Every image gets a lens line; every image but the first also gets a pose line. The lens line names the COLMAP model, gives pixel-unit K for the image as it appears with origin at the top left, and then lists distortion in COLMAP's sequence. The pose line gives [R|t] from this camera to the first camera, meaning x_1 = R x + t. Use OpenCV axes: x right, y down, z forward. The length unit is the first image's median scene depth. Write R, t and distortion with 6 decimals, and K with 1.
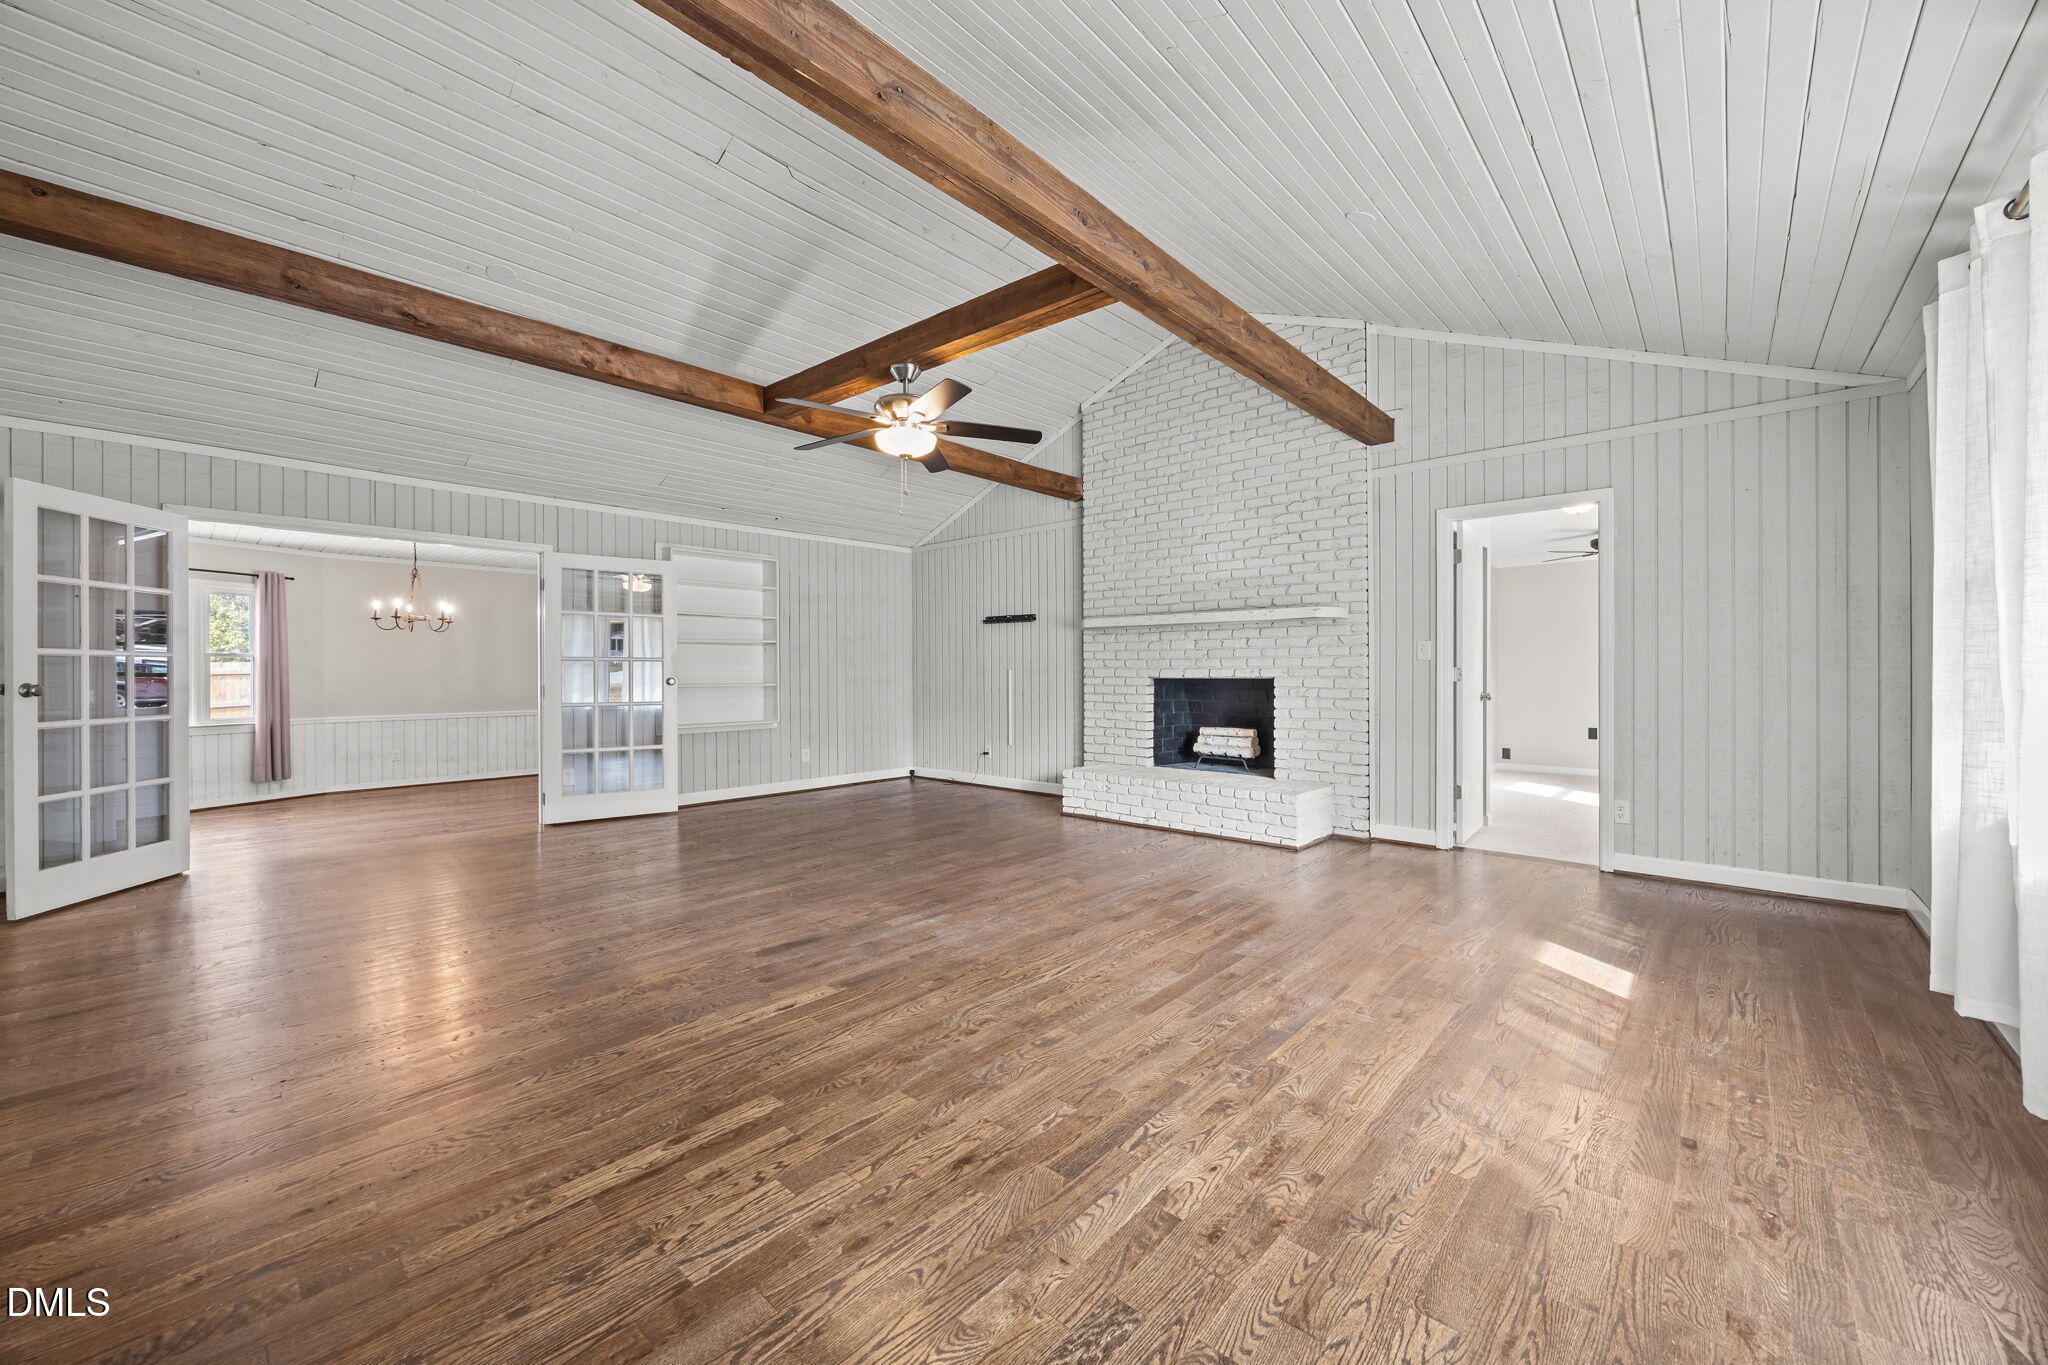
lens RADIAL K [[785.3, 0, 1050.1], [0, 785.3, 673.6], [0, 0, 1]] dist [-0.003465, 0.000050]
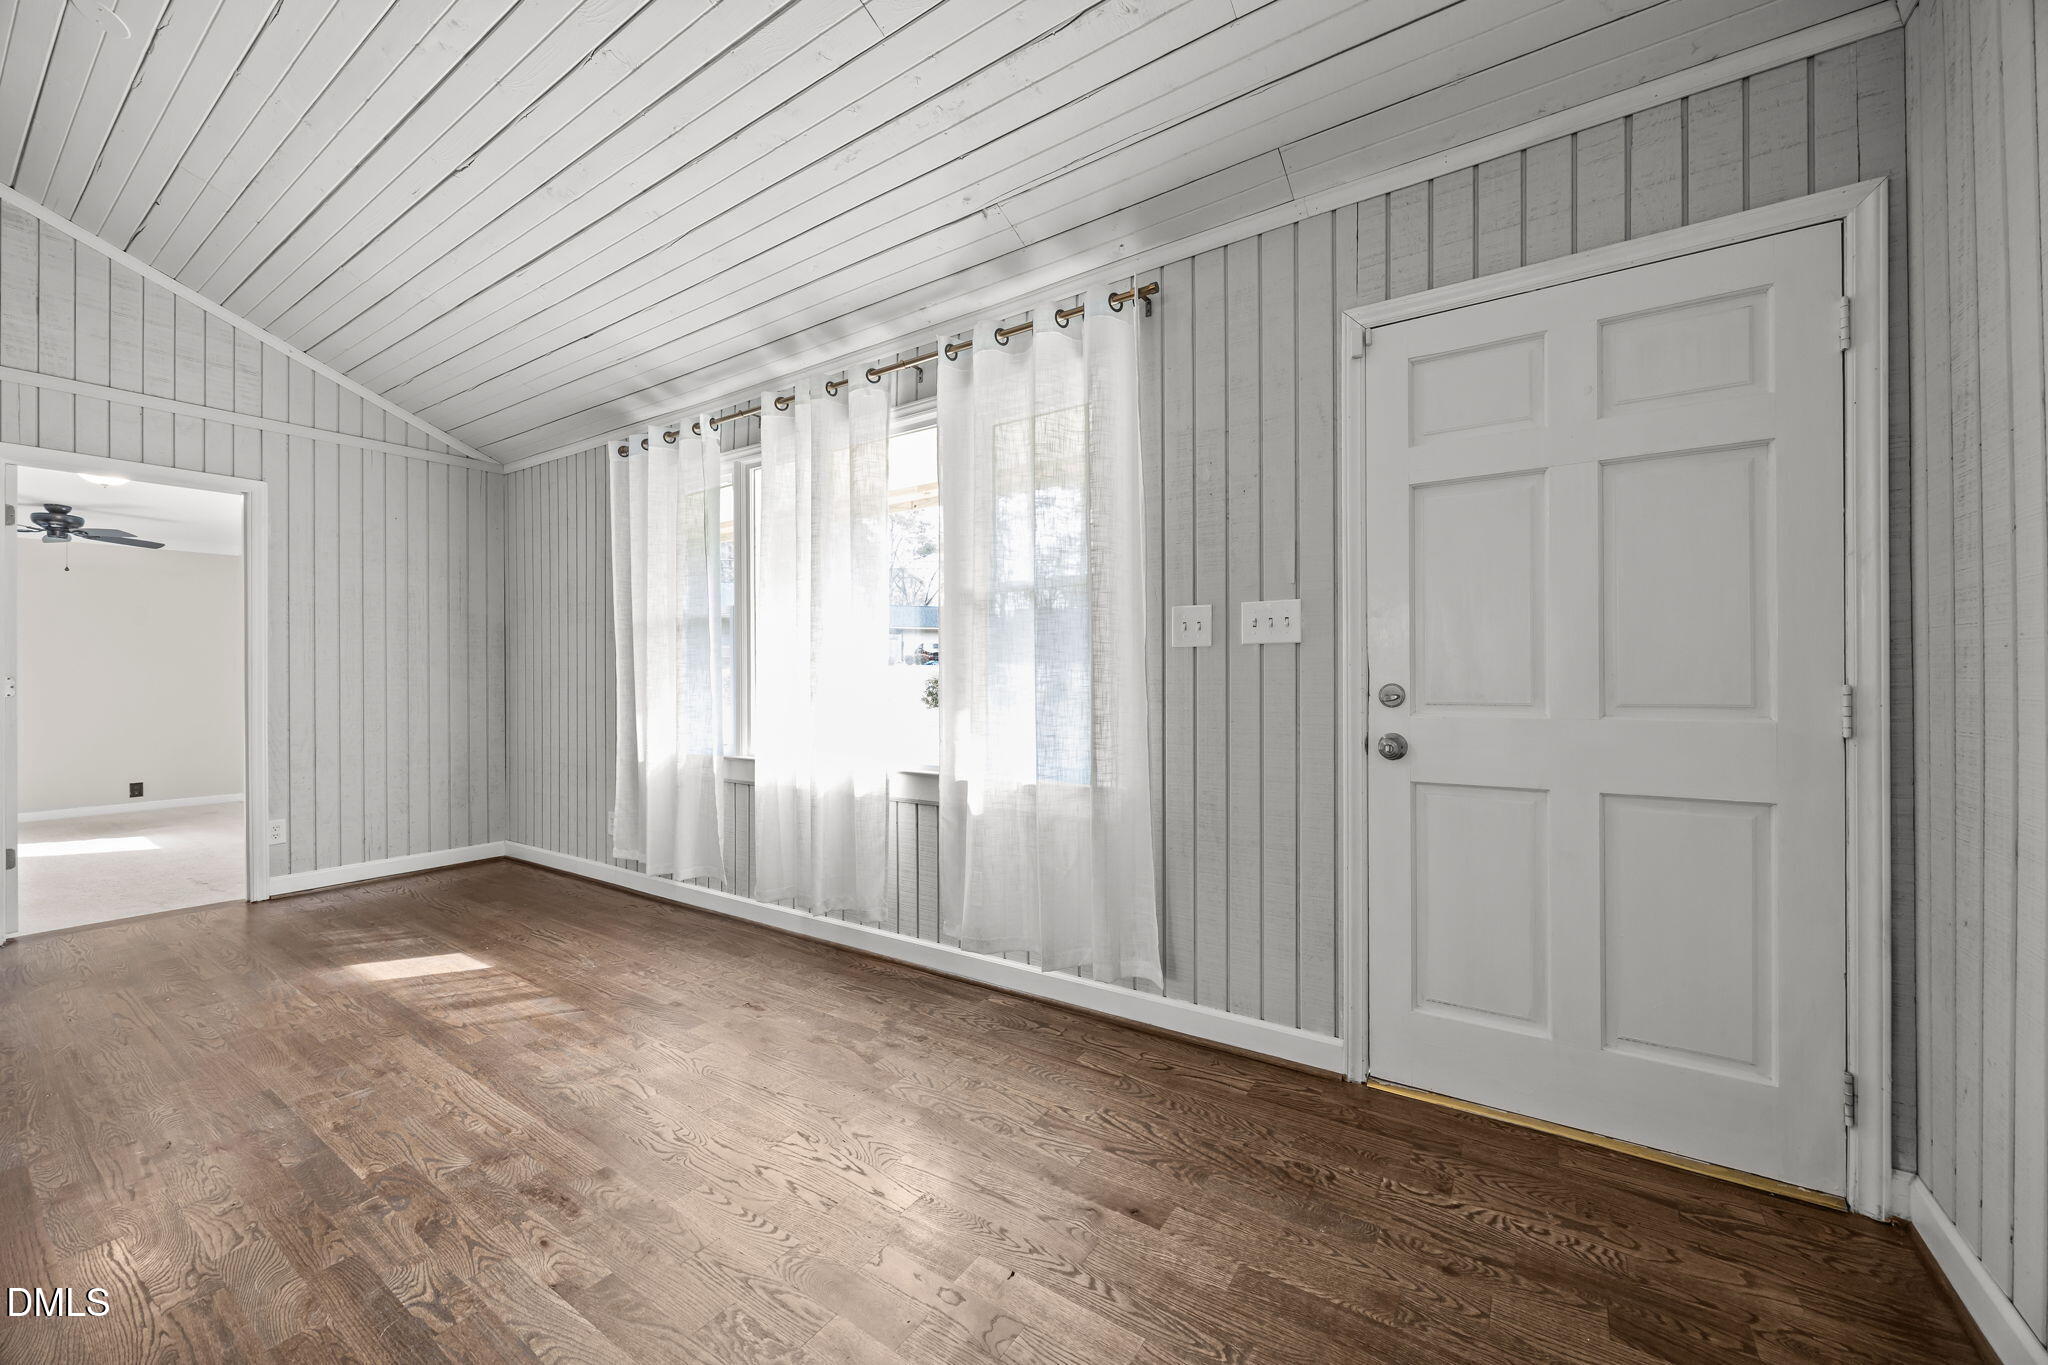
lens RADIAL K [[785.3, 0, 1011.1], [0, 785.3, 676.8], [0, 0, 1]] dist [-0.003465, 0.000050]
pose [[-0.125615, 0.004439, 0.992069, -0.295905], [0.011148, 0.999933, -0.003063, 0.004410], [-0.992016, 0.010675, -0.125656, 0.240641]]
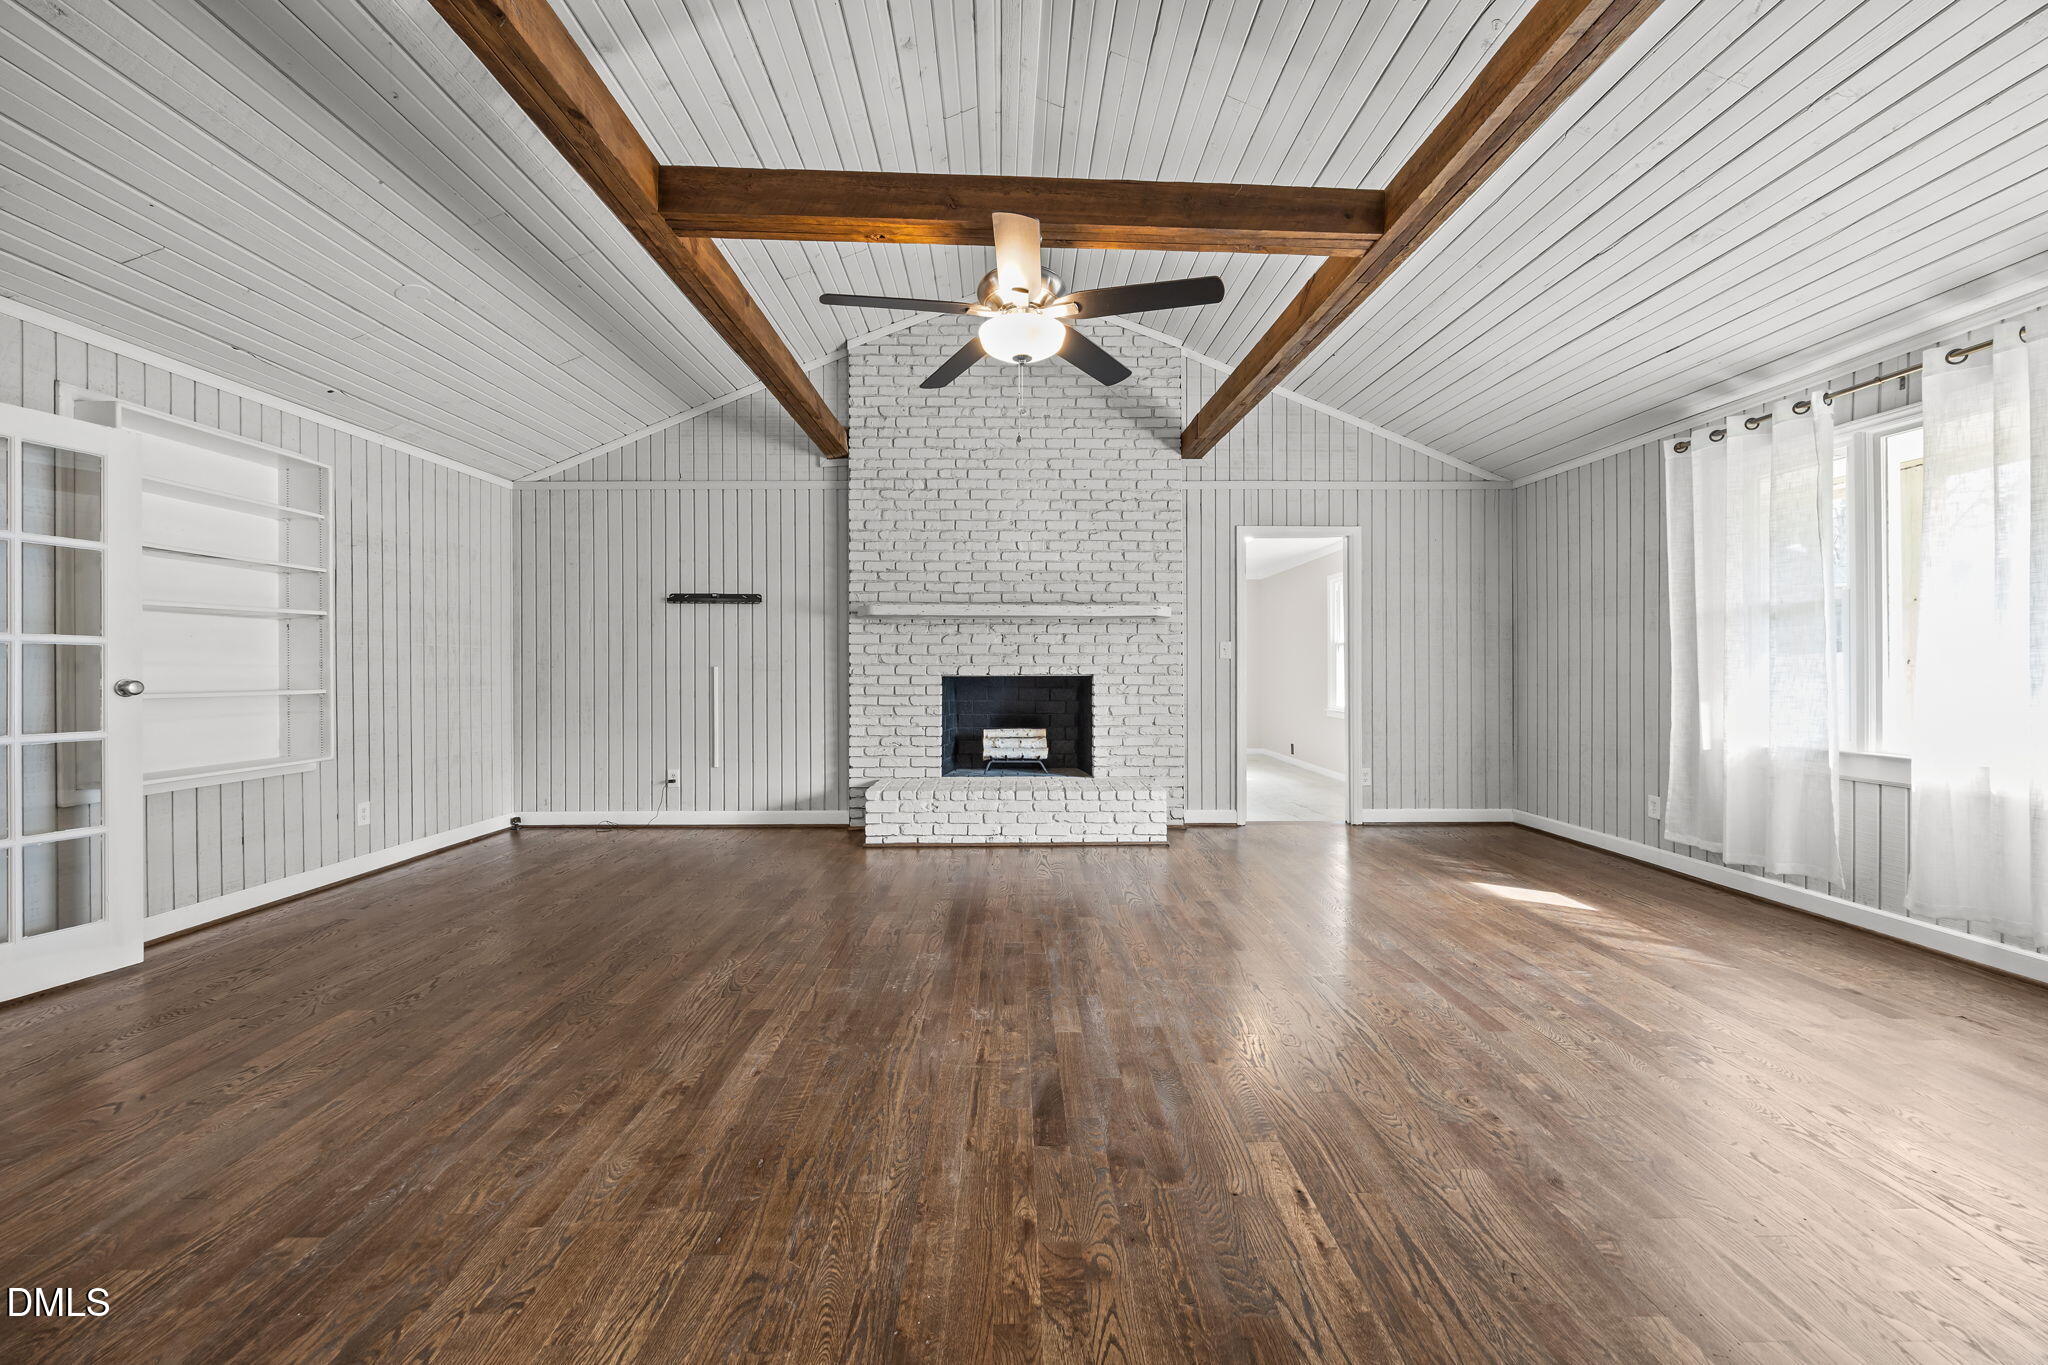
lens RADIAL K [[785.3, 0, 1025.6], [0, 785.3, 669.0], [0, 0, 1]] dist [-0.003465, 0.000050]
pose [[0.739824, 0.002544, 0.672796, -0.551255], [0.001818, 0.999982, -0.005781, 0.004057], [-0.672798, 0.005500, 0.739805, 0.408282]]
